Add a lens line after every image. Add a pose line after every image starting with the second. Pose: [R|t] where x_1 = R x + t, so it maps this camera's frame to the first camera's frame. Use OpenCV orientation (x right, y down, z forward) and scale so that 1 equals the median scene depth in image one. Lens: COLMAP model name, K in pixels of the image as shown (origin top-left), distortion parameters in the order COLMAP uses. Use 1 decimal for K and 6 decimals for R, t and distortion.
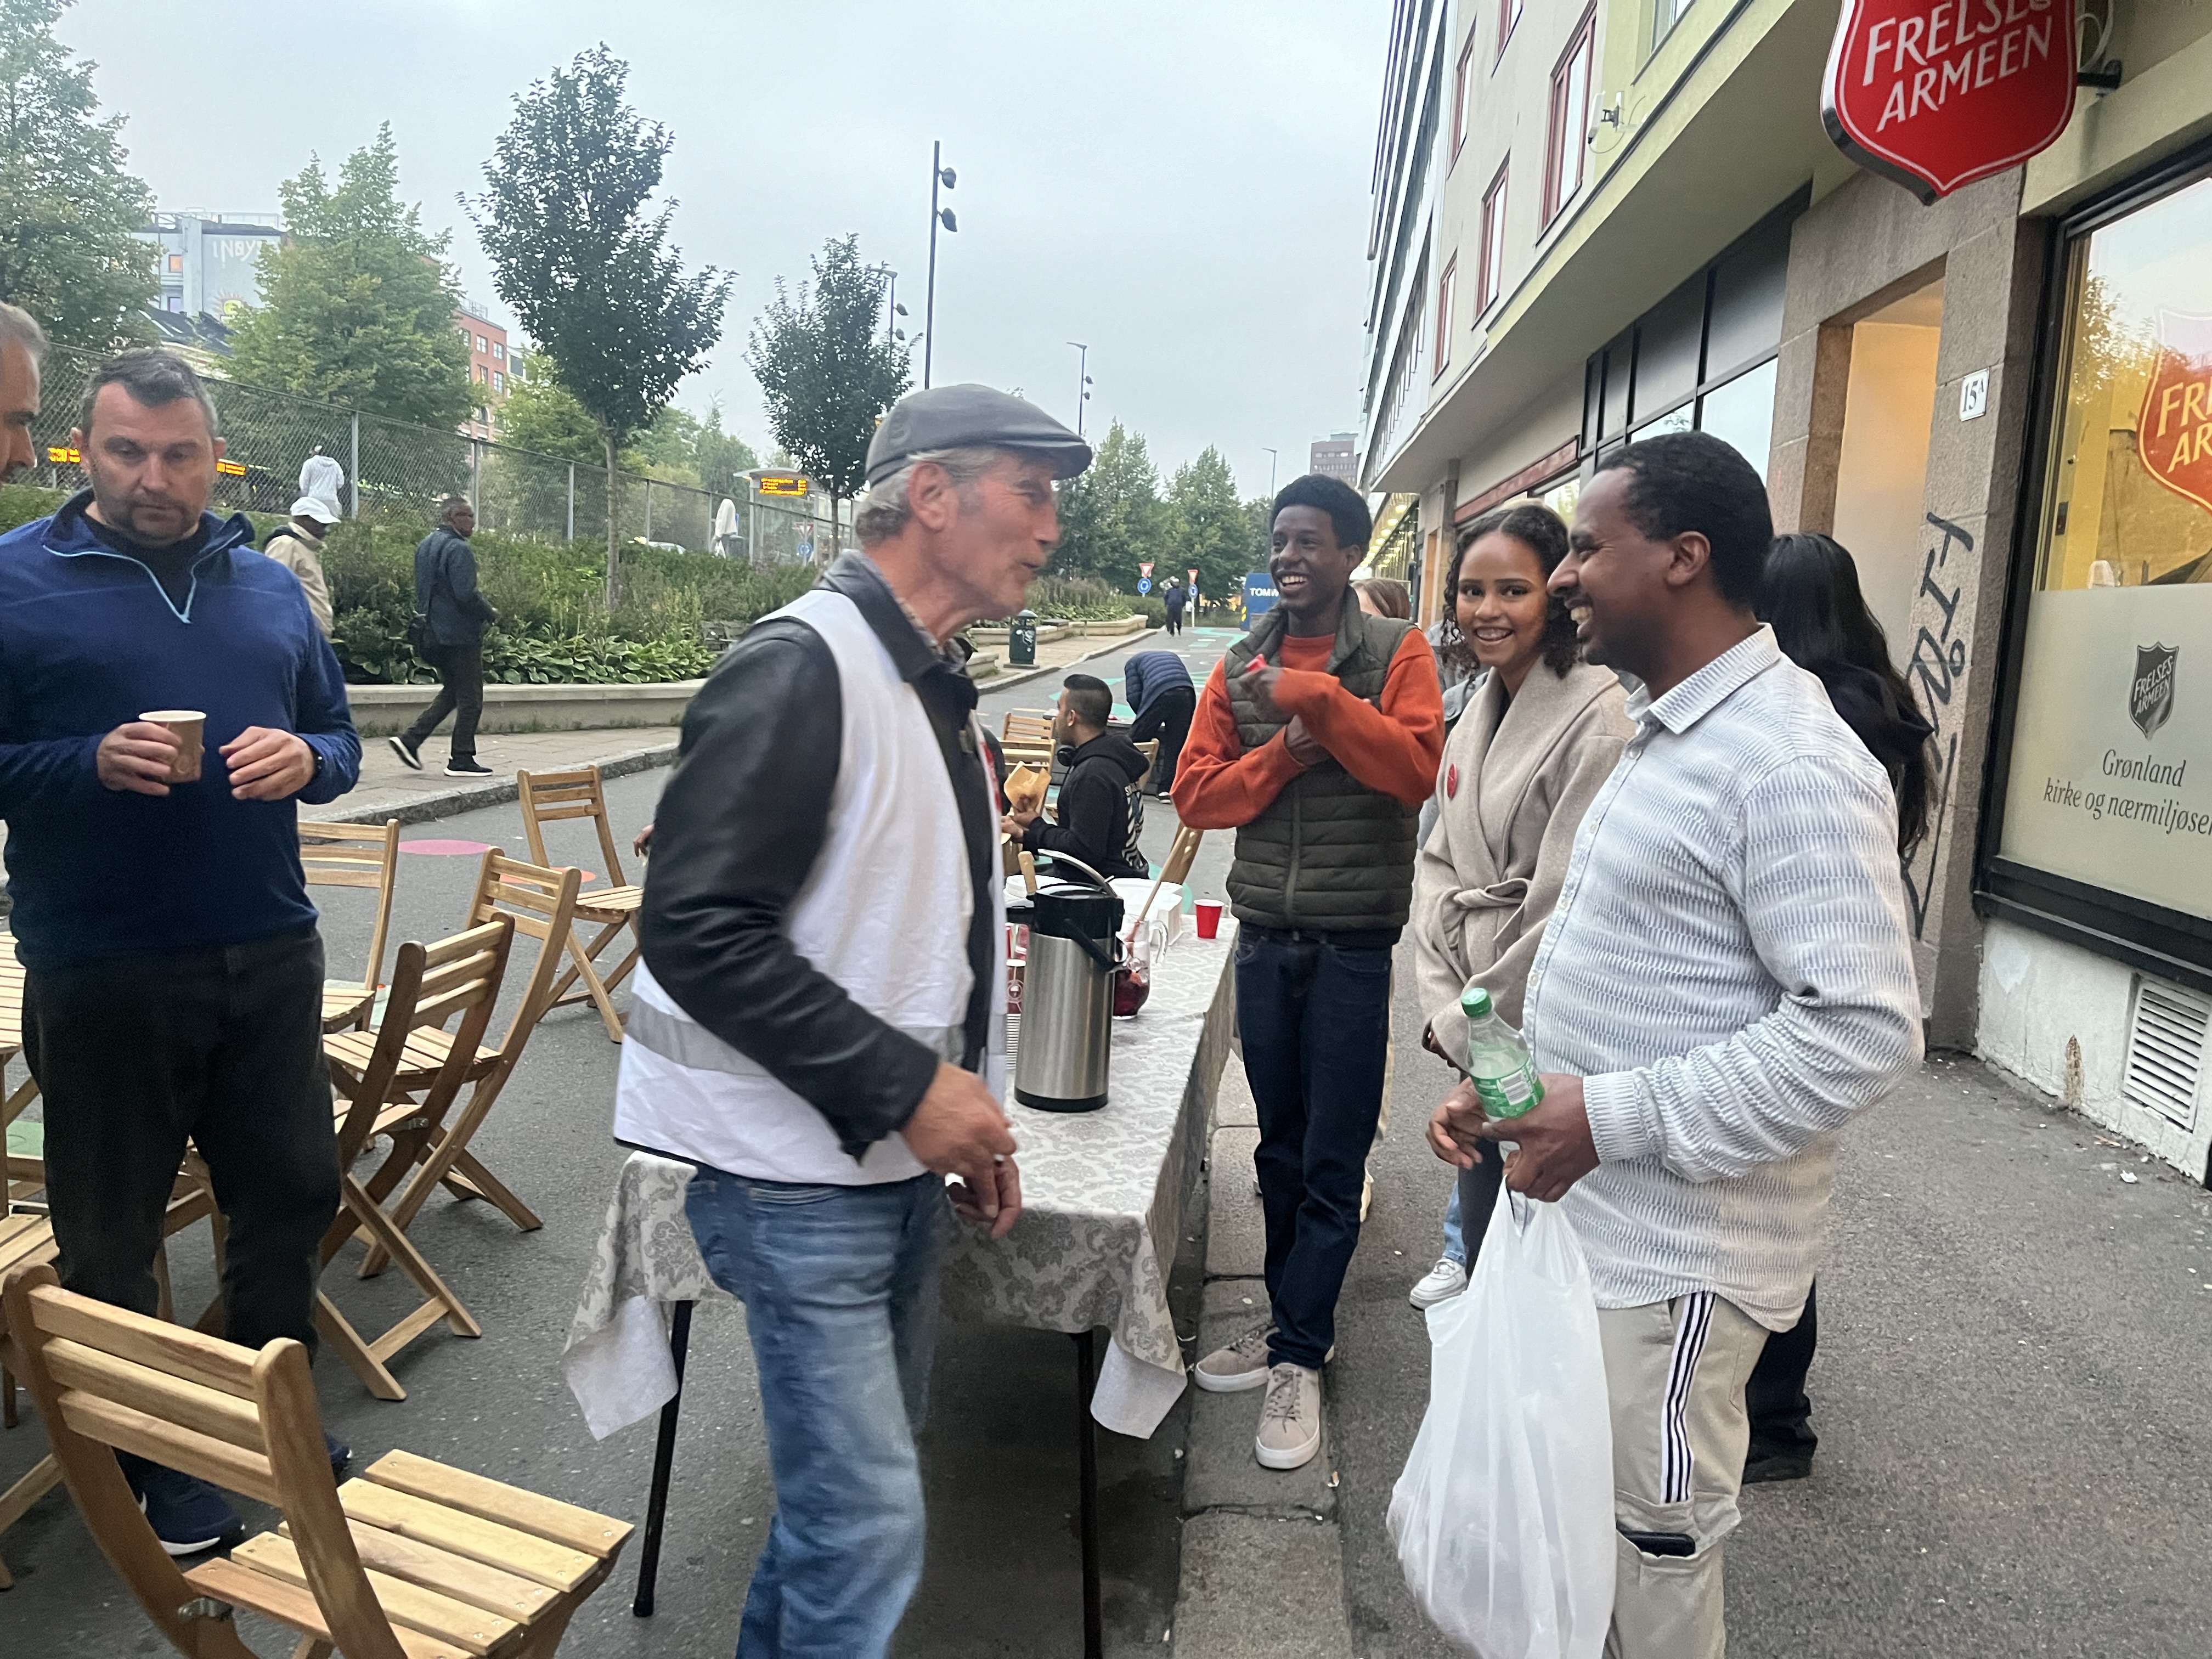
lens RADIAL K [[1694.9, 0, 1096.0], [0, 1694.9, 828.4], [0, 0, 1]] dist [0.048056, -0.095680]
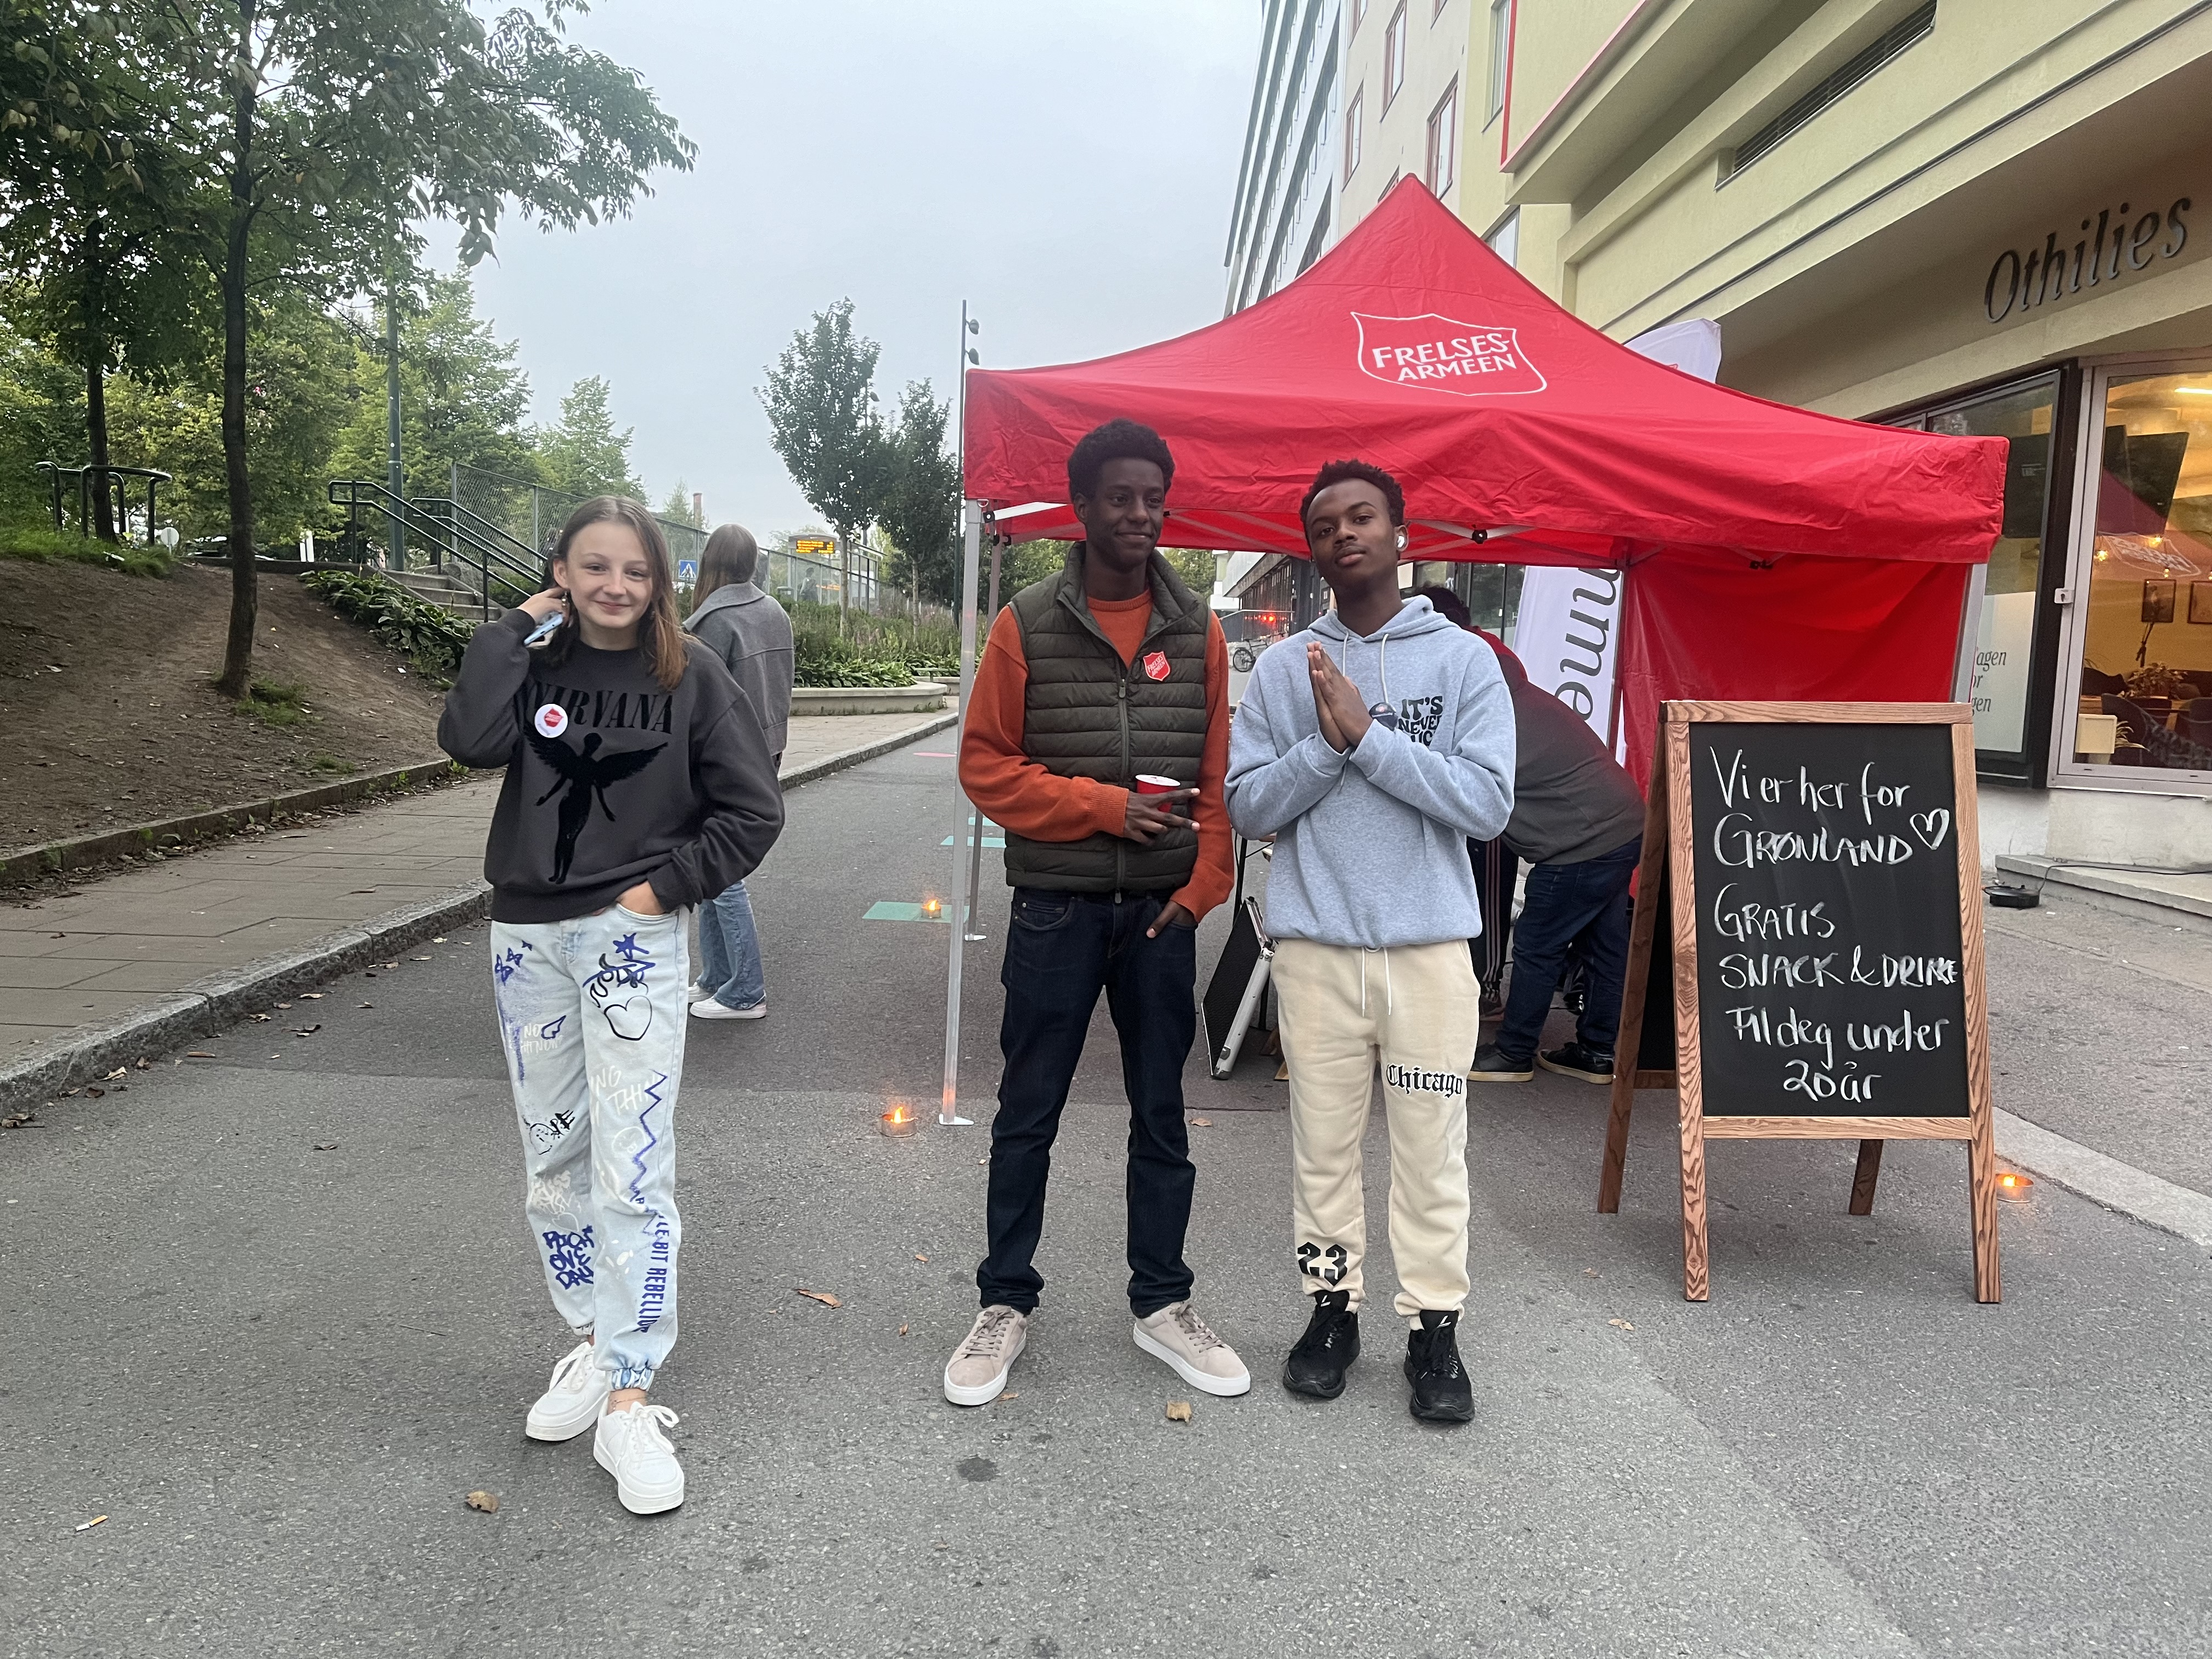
lens RADIAL K [[1694.9, 0, 1096.0], [0, 1694.9, 828.4], [0, 0, 1]] dist [0.048056, -0.095680]
pose [[0.995470, -0.031960, 0.089538, -0.204453], [0.033416, 0.999332, -0.014805, 0.076624], [-0.089005, 0.017730, 0.995873, -0.608218]]
